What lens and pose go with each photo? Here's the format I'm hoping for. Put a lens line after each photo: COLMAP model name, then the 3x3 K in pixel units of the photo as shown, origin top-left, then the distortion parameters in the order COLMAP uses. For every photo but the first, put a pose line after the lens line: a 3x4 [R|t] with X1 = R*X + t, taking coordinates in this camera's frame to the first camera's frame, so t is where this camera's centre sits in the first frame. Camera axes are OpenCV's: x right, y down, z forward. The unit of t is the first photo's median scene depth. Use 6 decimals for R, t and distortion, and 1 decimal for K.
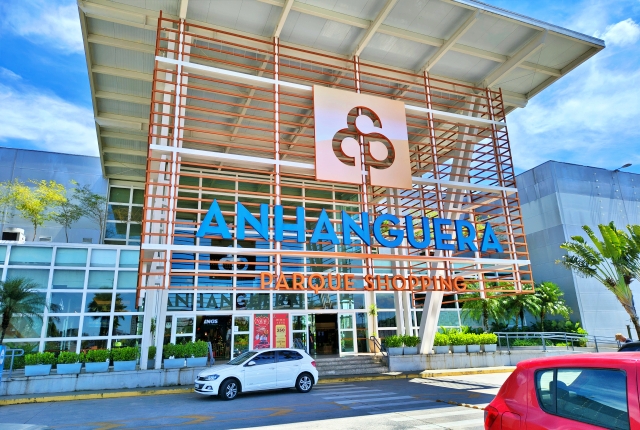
lens RADIAL K [[435.9, 0, 323.6], [0, 435.9, 211.3], [0, 0, 1]] dist [0.003347, -0.008674]
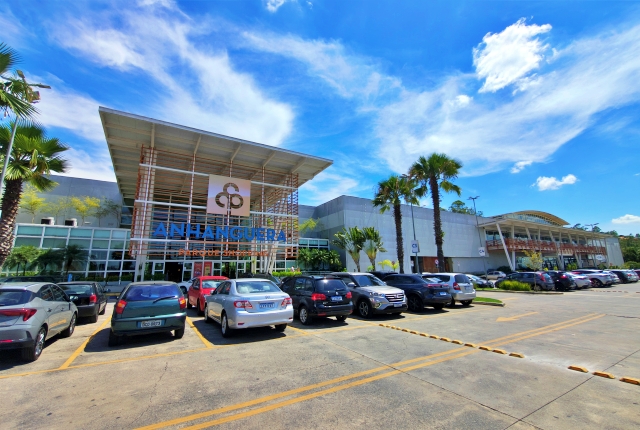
lens RADIAL K [[275.3, 0, 323.9], [0, 275.3, 210.5], [0, 0, 1]] dist [-0.001894, -0.000275]
pose [[0.986228, 0.048805, 0.158024, 0.296117], [-0.057809, 0.996926, 0.052887, -0.154251], [-0.154957, -0.061294, 0.986018, -0.527354]]
